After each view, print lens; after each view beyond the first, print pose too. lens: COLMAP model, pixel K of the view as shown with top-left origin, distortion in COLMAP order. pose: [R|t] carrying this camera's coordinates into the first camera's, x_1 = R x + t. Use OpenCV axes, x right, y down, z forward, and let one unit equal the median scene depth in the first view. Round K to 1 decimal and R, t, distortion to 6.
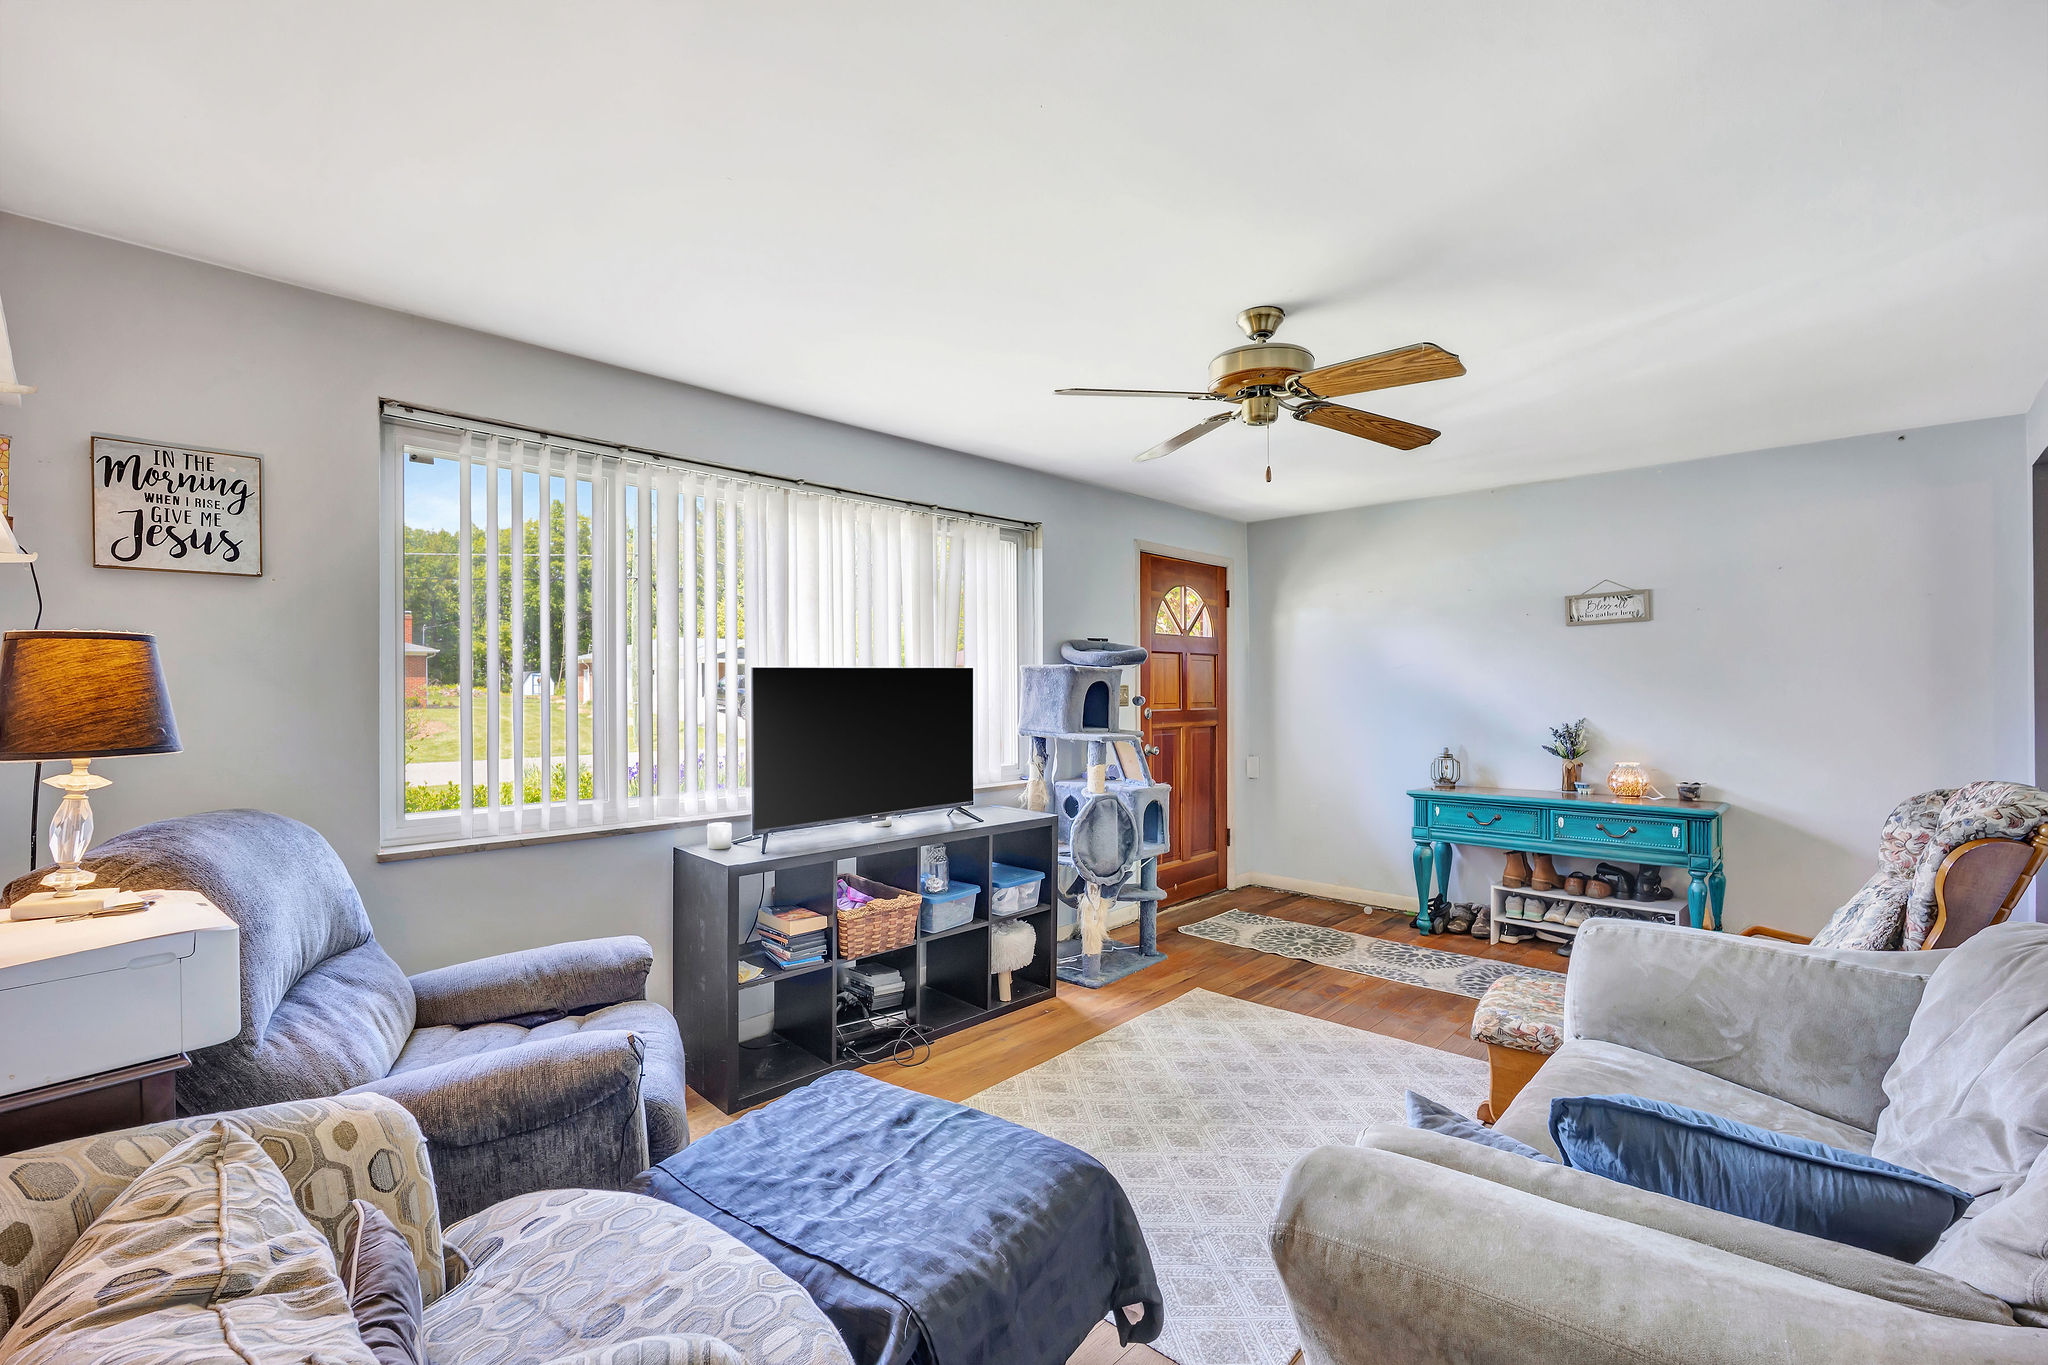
lens RADIAL K [[904.6, 0, 1034.4], [0, 904.6, 693.3], [0, 0, 1]] dist [-0.016825, 0.004654]
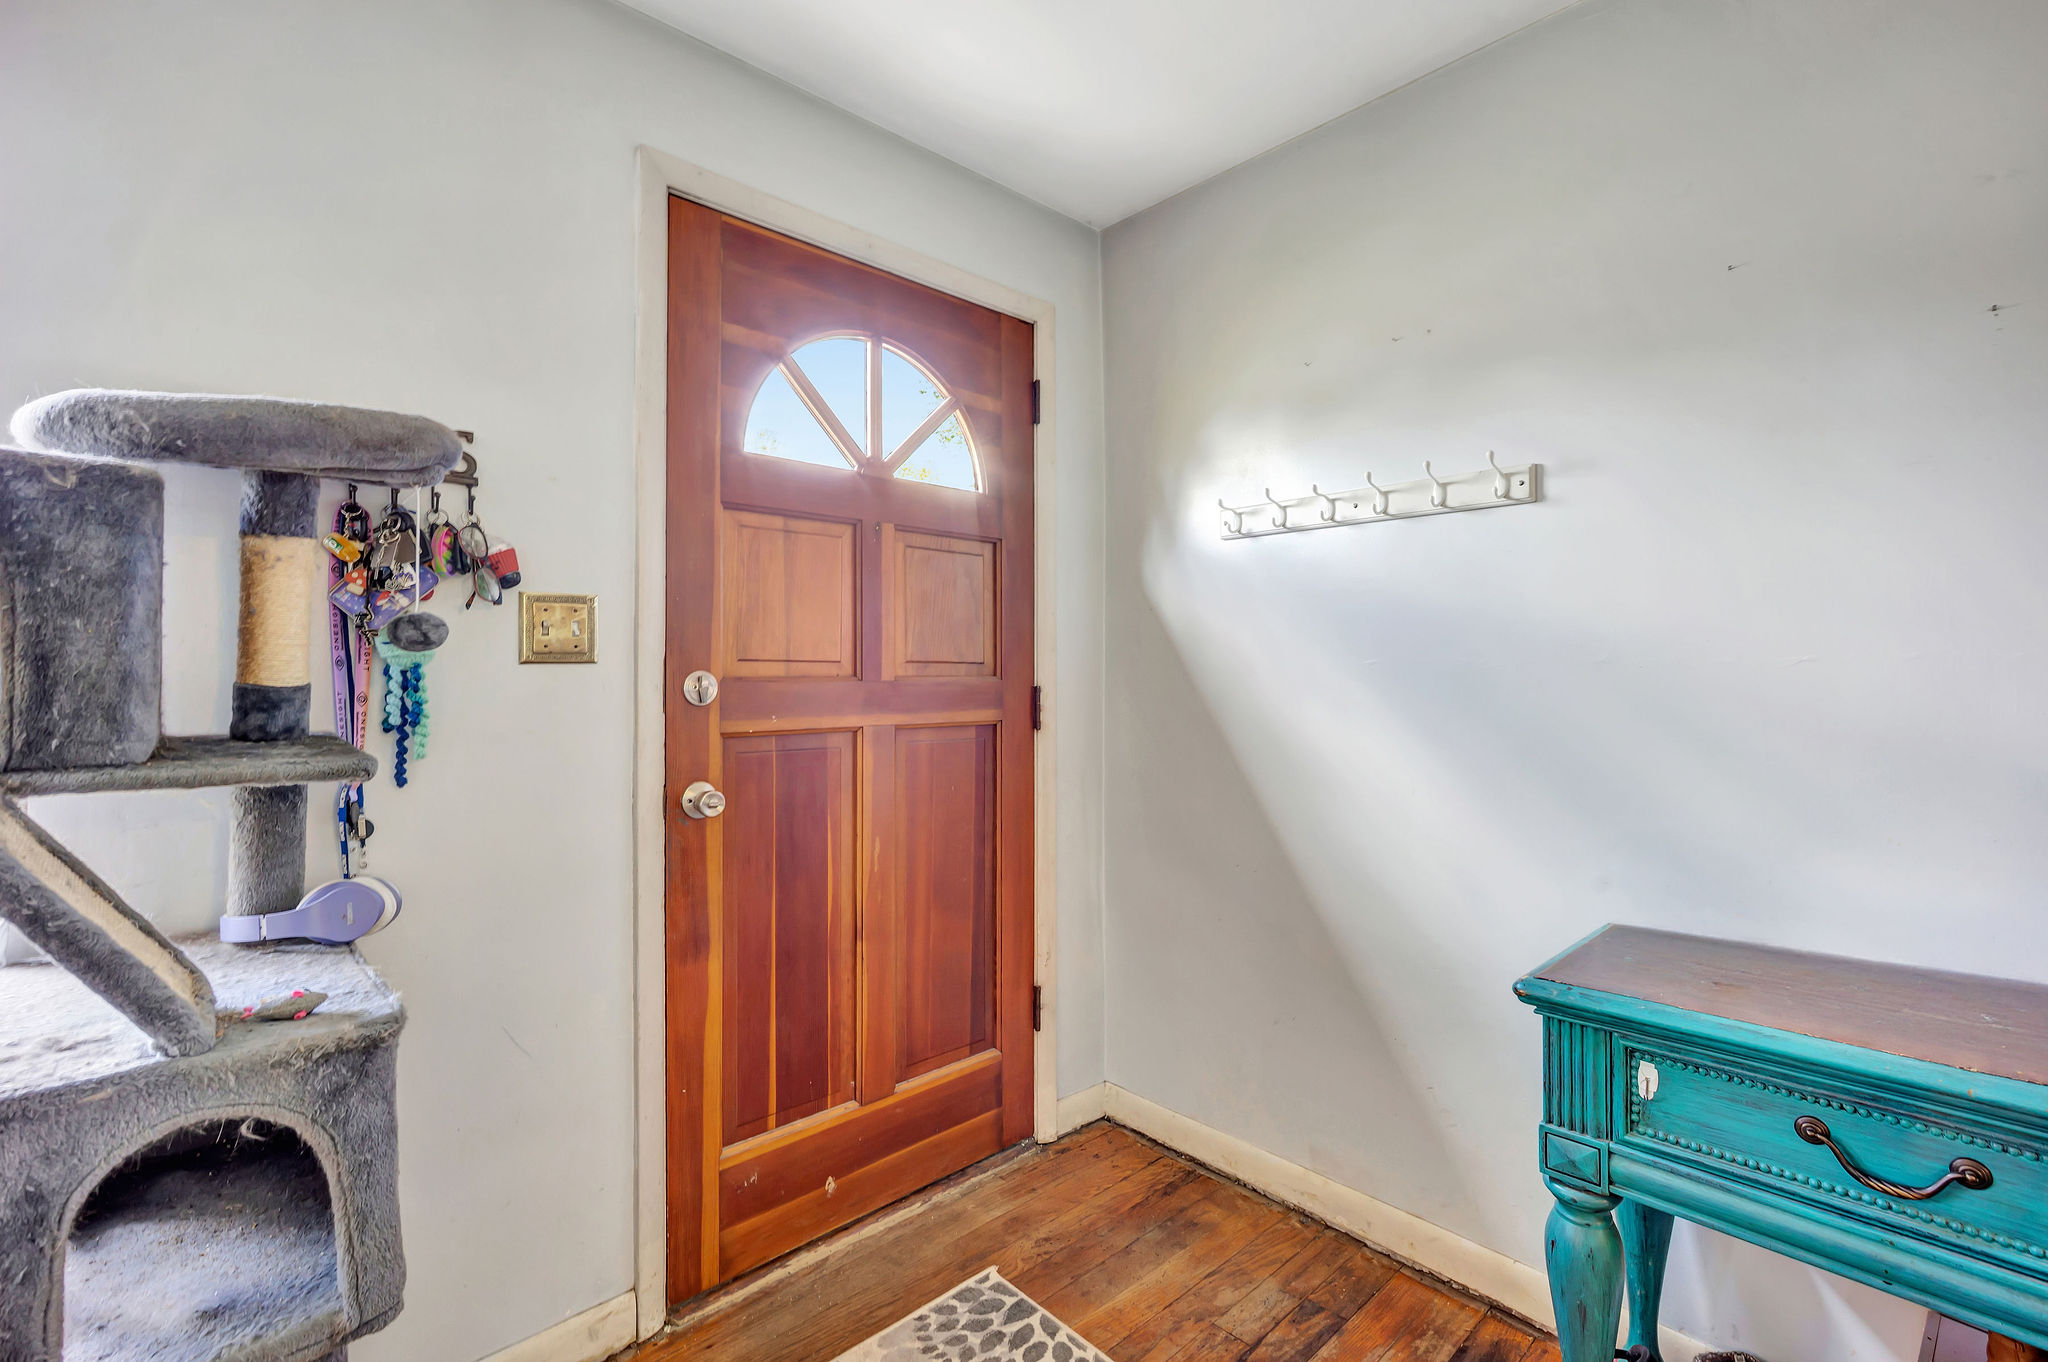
lens RADIAL K [[904.6, 0, 1038.6], [0, 904.6, 664.1], [0, 0, 1]] dist [-0.016825, 0.004654]
pose [[0.997460, 0.002738, -0.071180, 0.377451], [-0.003844, 0.999874, -0.015418, 0.024769], [0.071129, 0.015653, 0.997344, 0.944668]]
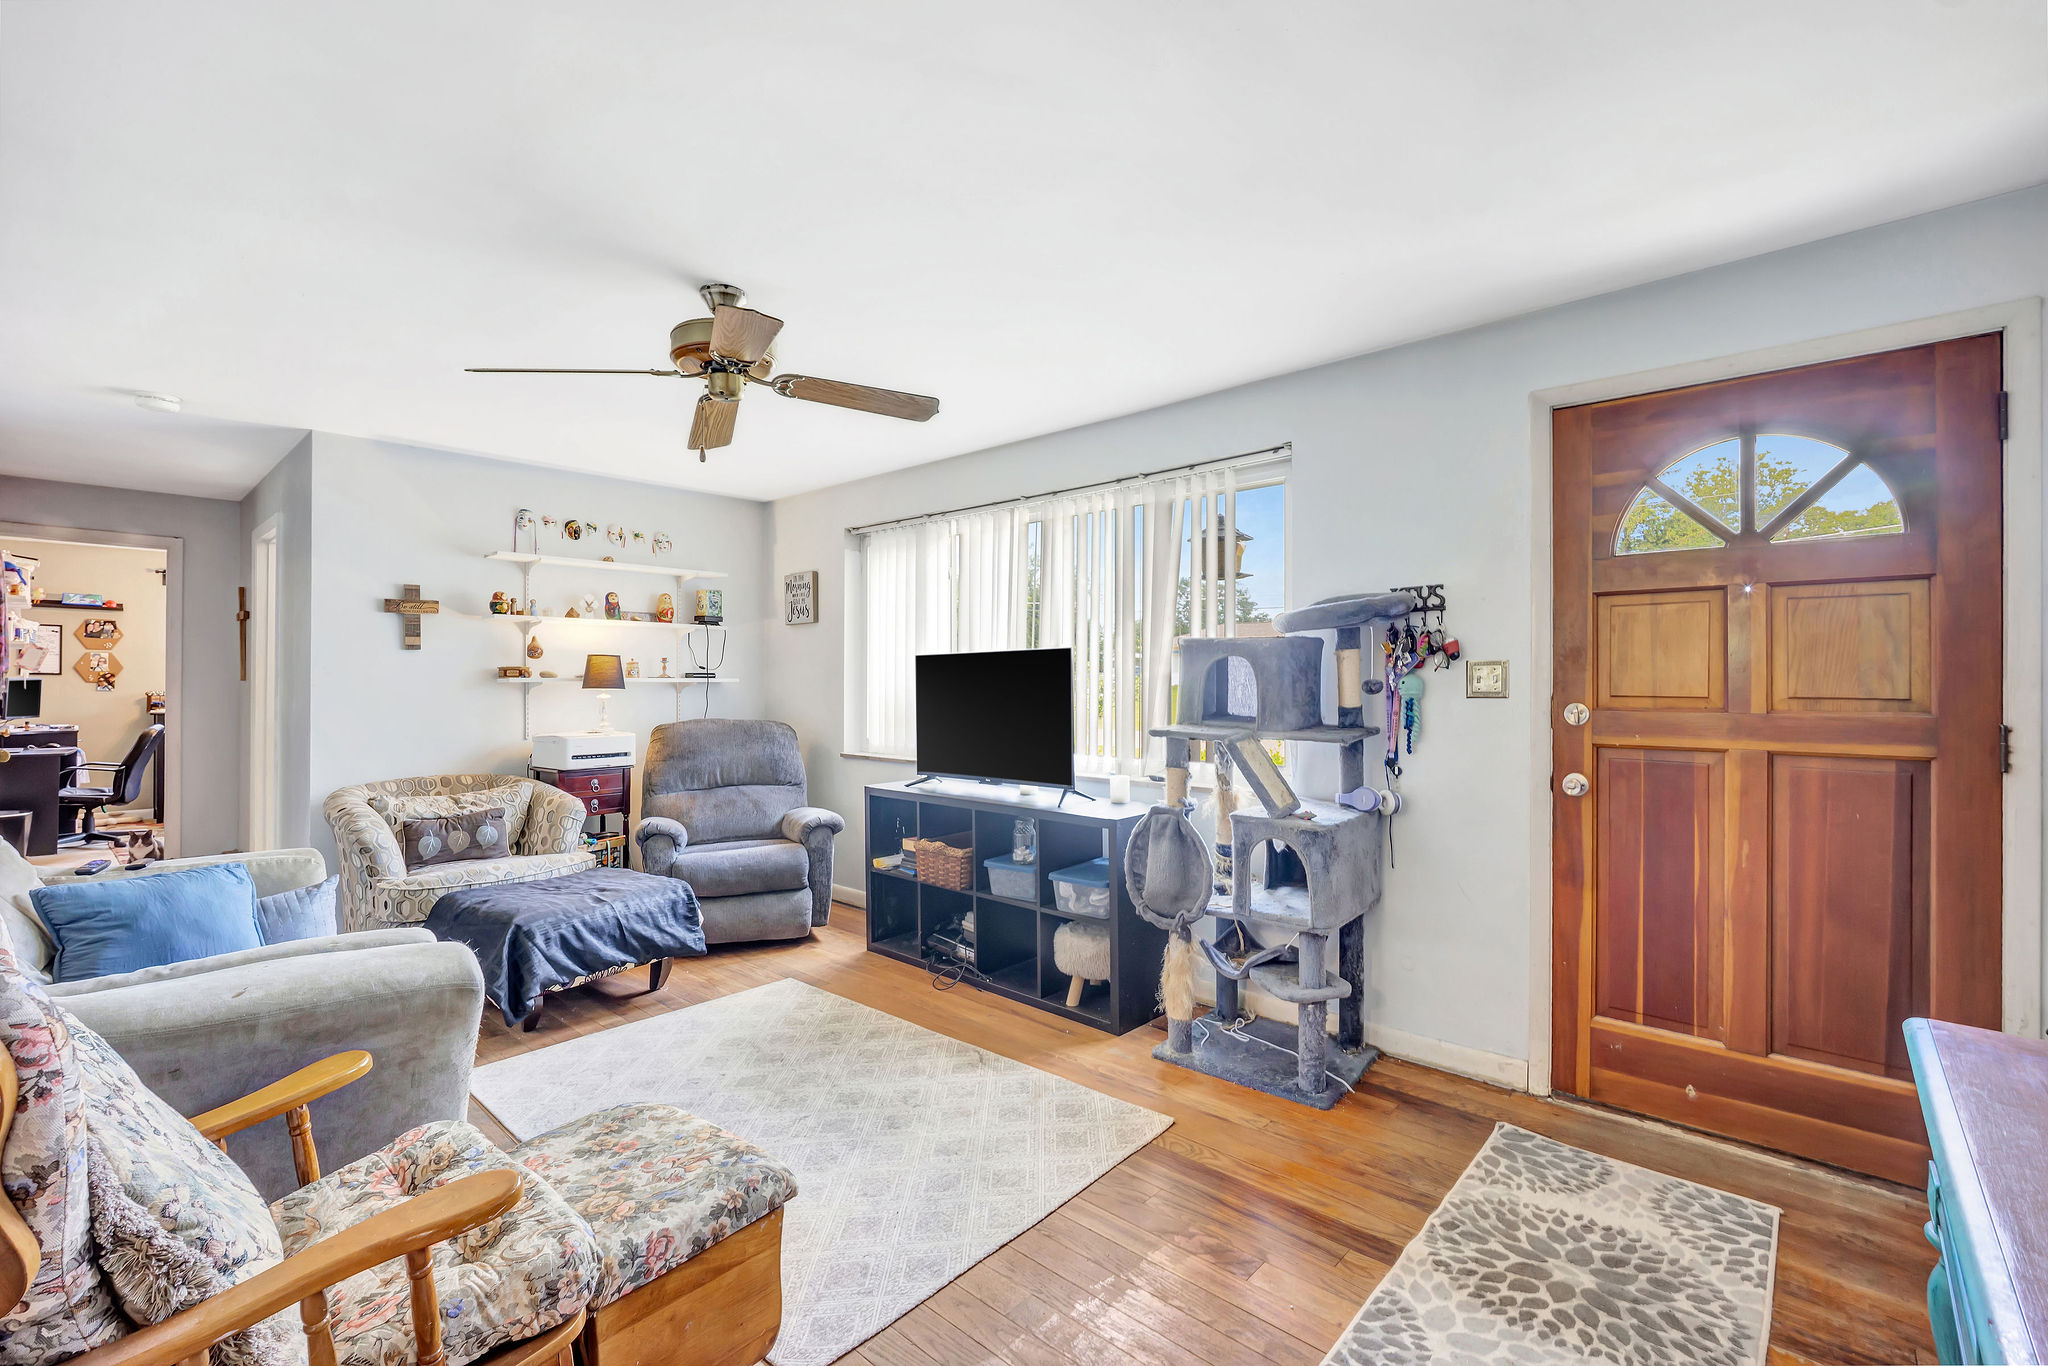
lens RADIAL K [[904.6, 0, 1014.5], [0, 904.6, 689.0], [0, 0, 1]] dist [-0.016825, 0.004654]
pose [[-0.000002, 0.010428, -0.999946, 0.889760], [-0.008280, 0.999911, 0.010428, 0.006790], [0.999966, 0.008280, 0.000084, 0.937708]]
